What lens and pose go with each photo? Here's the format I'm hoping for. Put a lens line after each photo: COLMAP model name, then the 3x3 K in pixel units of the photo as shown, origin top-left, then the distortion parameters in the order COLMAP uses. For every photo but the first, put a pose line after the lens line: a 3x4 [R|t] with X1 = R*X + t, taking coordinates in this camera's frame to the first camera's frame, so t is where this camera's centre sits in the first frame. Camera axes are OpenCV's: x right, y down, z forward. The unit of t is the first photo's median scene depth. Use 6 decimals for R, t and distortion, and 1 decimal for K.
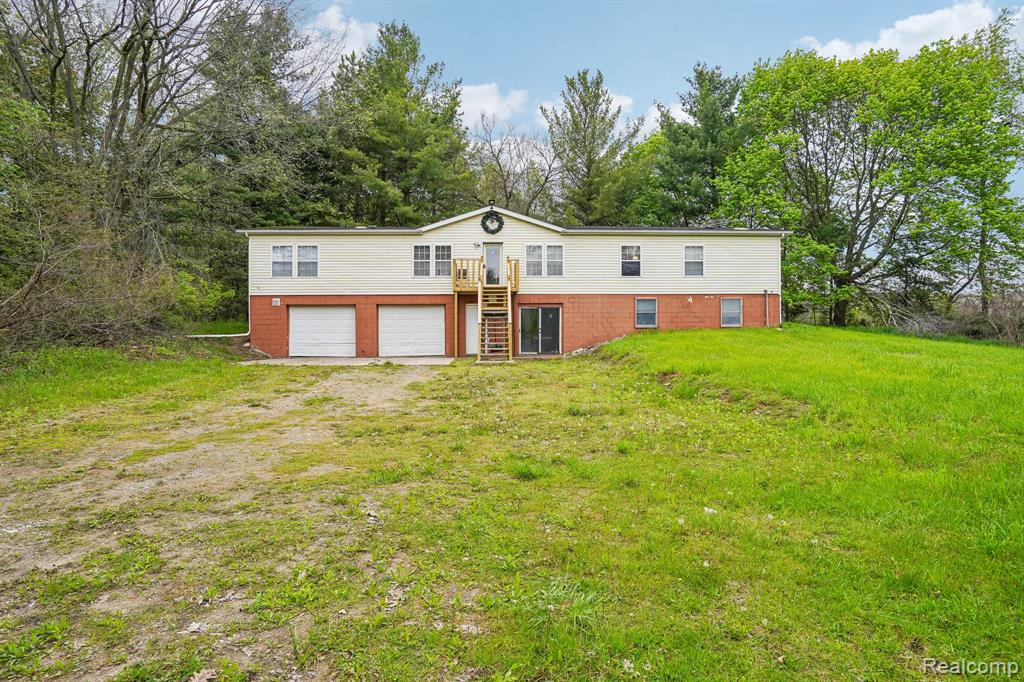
lens RADIAL K [[574.3, 0, 509.4], [0, 574.3, 346.8], [0, 0, 1]] dist [-0.026416, 0.000106]
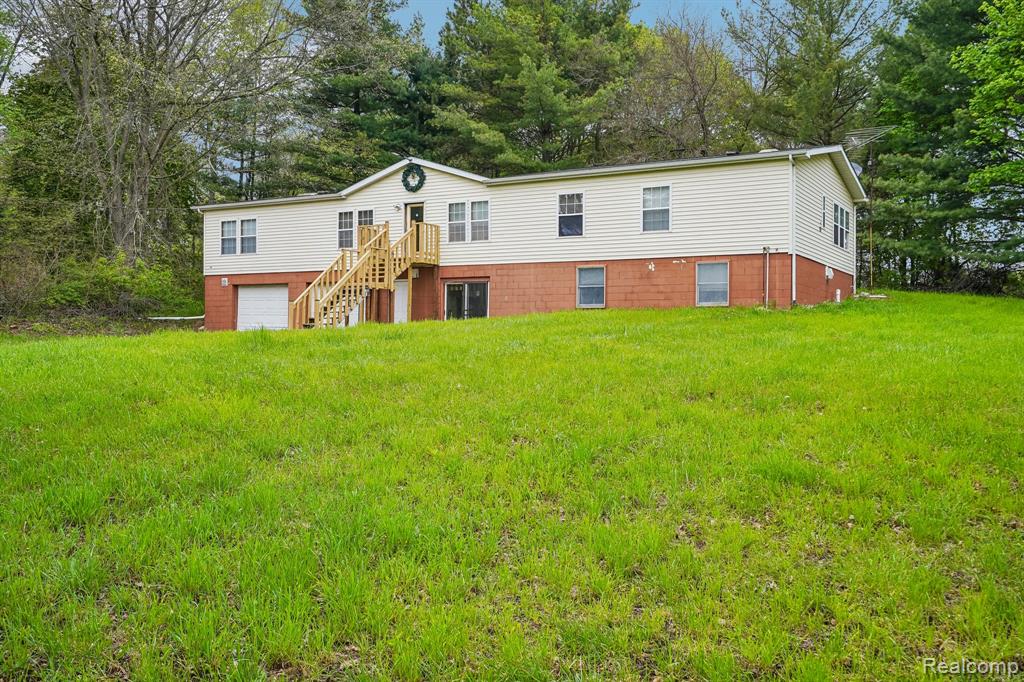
lens RADIAL K [[924.6, 0, 512.0], [0, 924.6, 341.0], [0, 0, 1]] dist [0.044329, 0.001811]
pose [[0.836147, 0.015768, -0.548279, 0.798144], [-0.013757, 0.999875, 0.007776, -0.000347], [0.548333, 0.001040, 0.836260, -0.006978]]
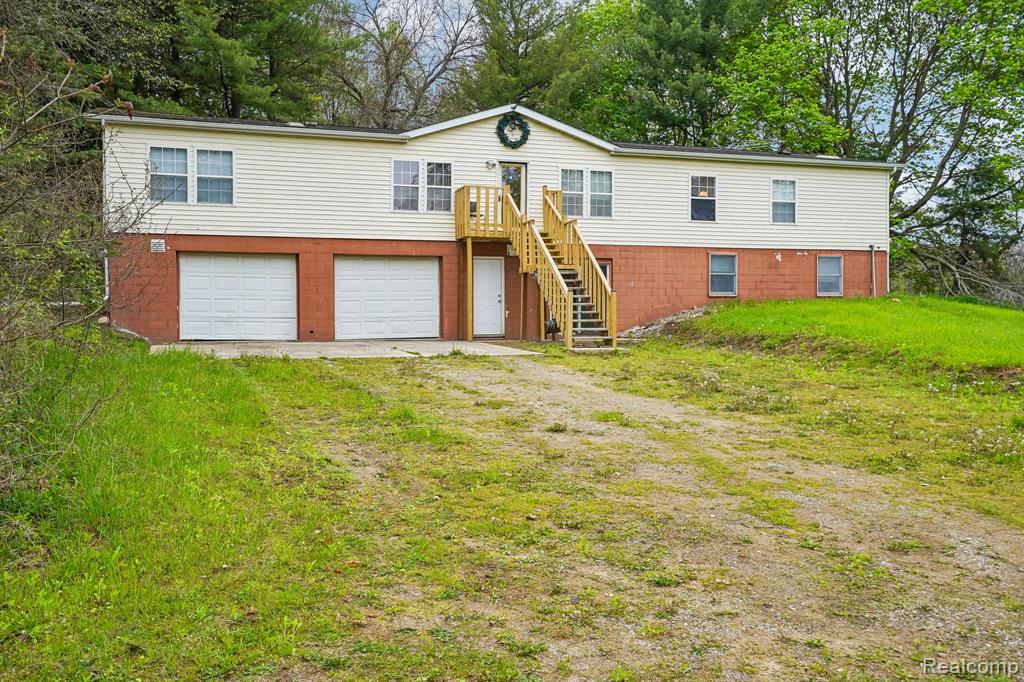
lens RADIAL K [[924.6, 0, 512.0], [0, 924.6, 341.0], [0, 0, 1]] dist [0.044329, 0.001811]
pose [[0.960644, -0.004007, 0.277752, -0.320108], [-0.001090, 0.999834, 0.018197, 0.000288], [-0.277779, -0.017783, 0.960480, -0.001375]]
